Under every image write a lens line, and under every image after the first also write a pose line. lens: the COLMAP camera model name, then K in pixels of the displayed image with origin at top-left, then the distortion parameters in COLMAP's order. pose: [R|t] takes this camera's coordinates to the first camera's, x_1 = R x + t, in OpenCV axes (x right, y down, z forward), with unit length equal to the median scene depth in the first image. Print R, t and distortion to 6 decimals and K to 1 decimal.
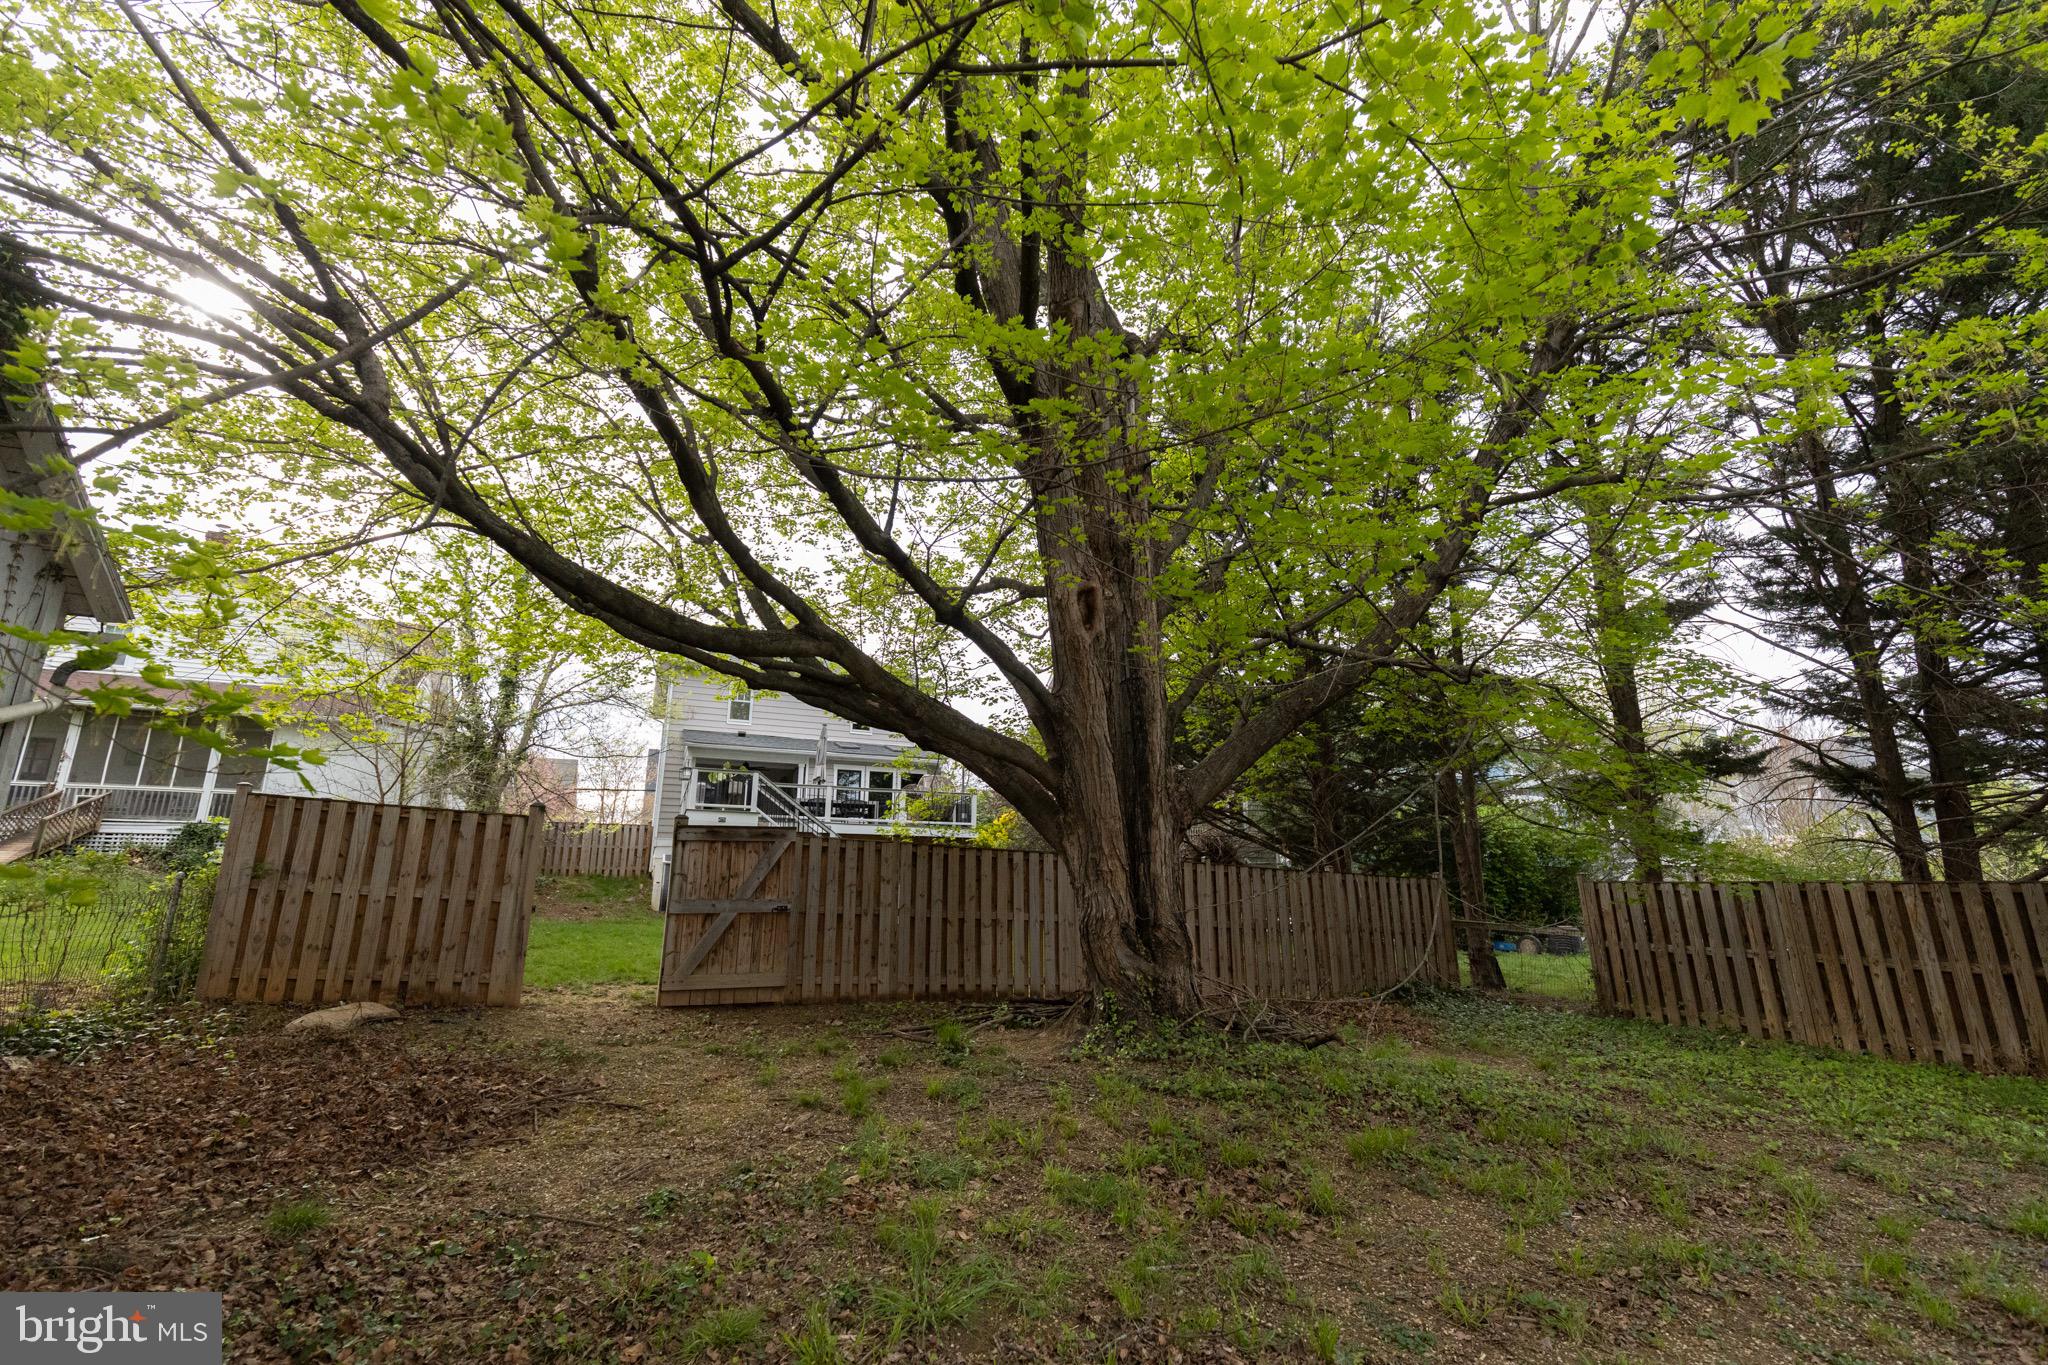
lens RADIAL K [[907.7, 0, 1039.2], [0, 907.7, 676.1], [0, 0, 1]] dist [0.005552, -0.000679]
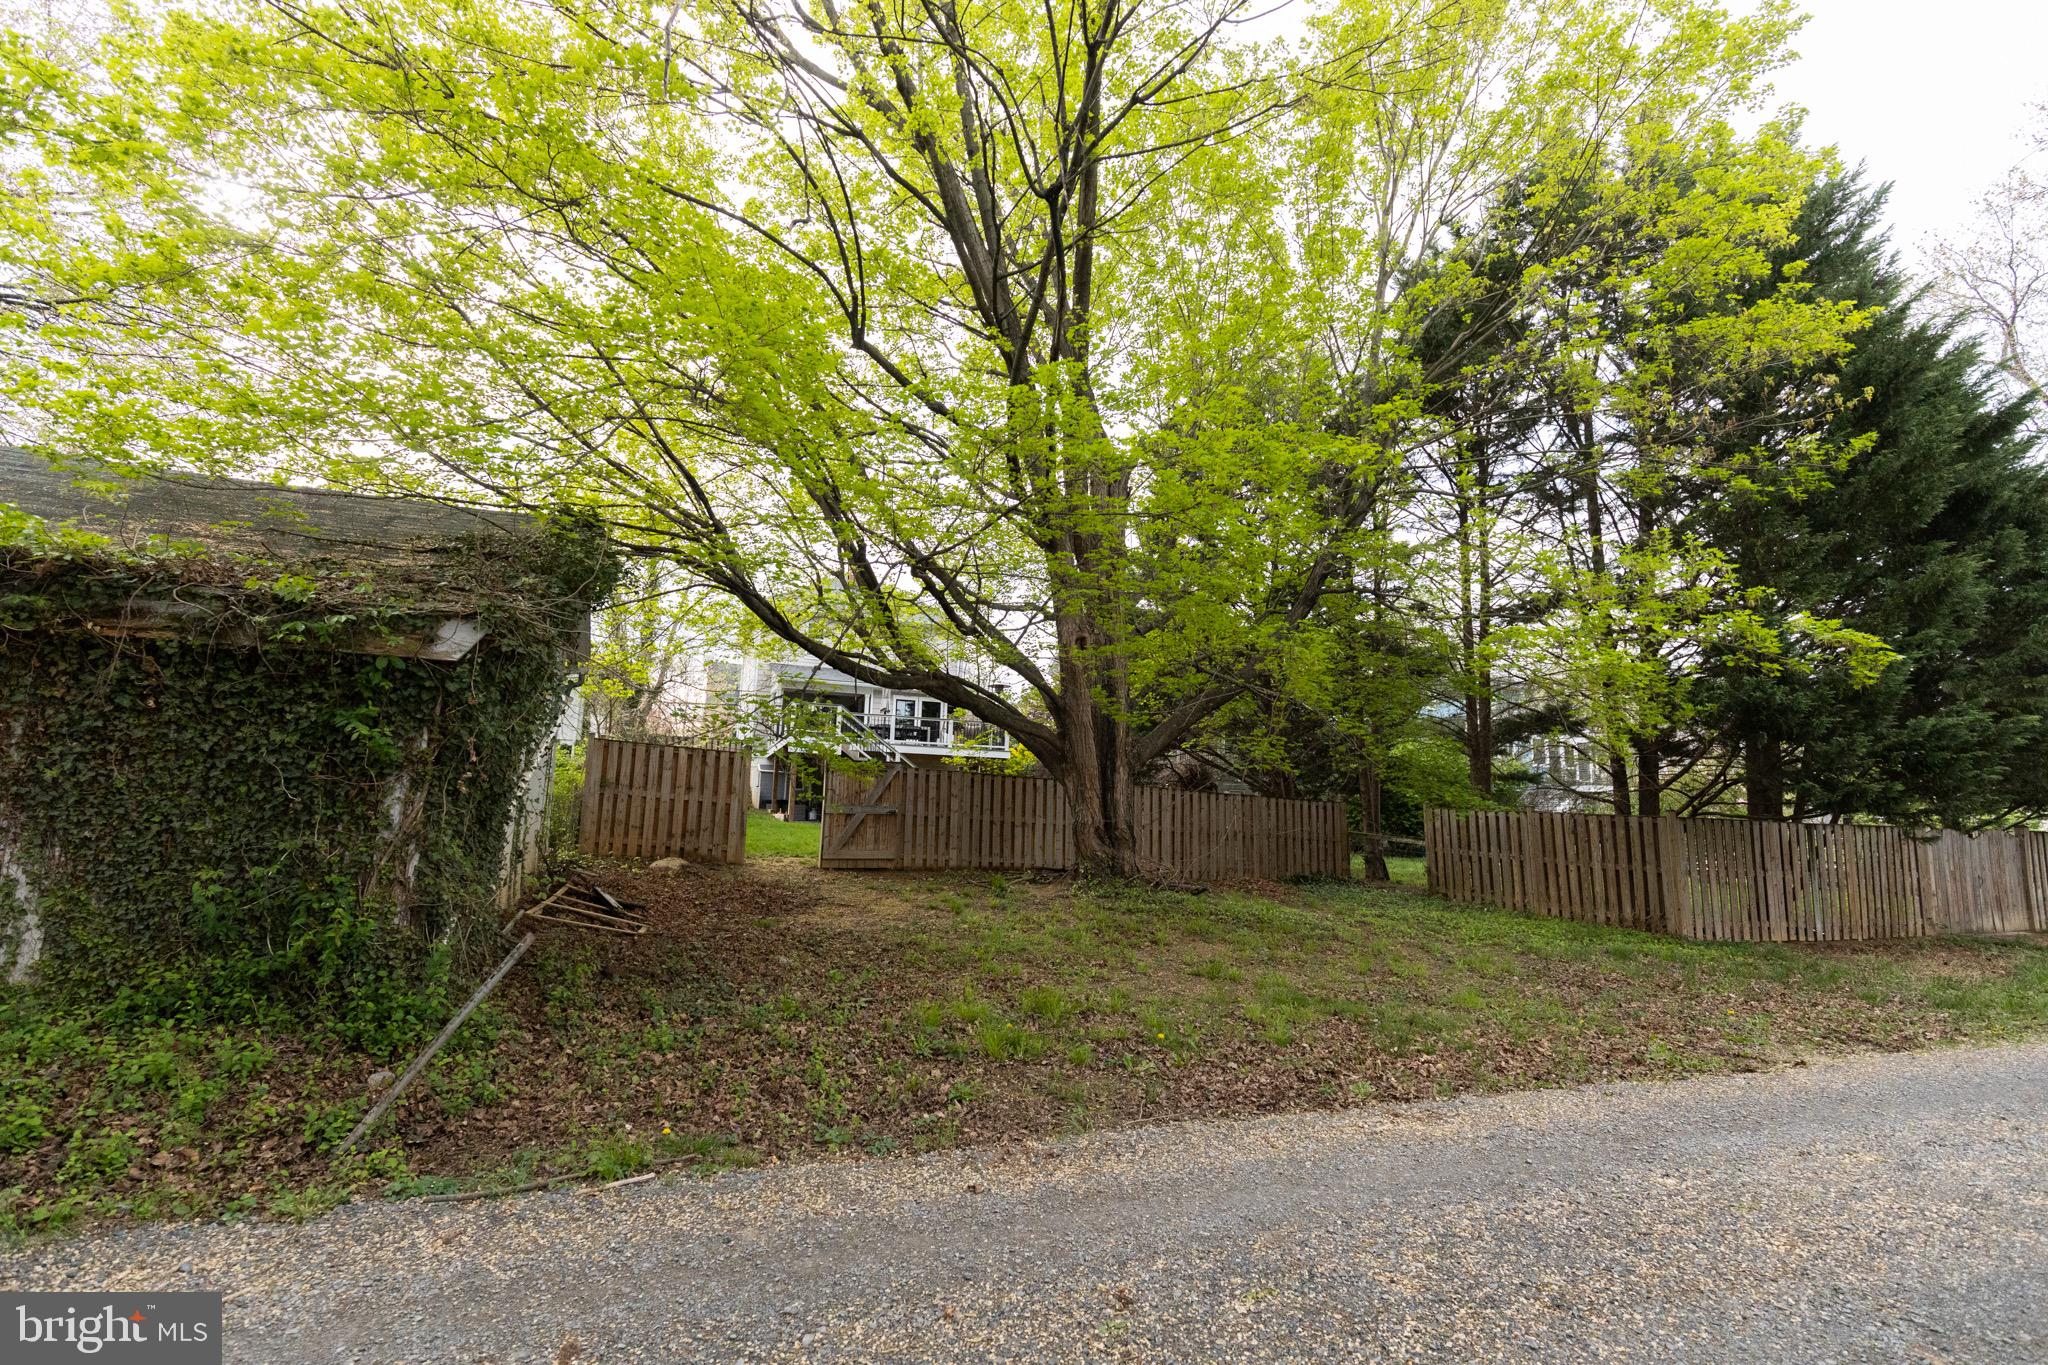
lens RADIAL K [[907.7, 0, 1015.2], [0, 907.7, 683.4], [0, 0, 1]] dist [0.005552, -0.000679]
pose [[0.998200, 0.019042, -0.056862, 0.023354], [-0.012733, 0.993925, 0.109316, -0.154243], [0.058598, -0.108395, 0.992379, -0.578283]]
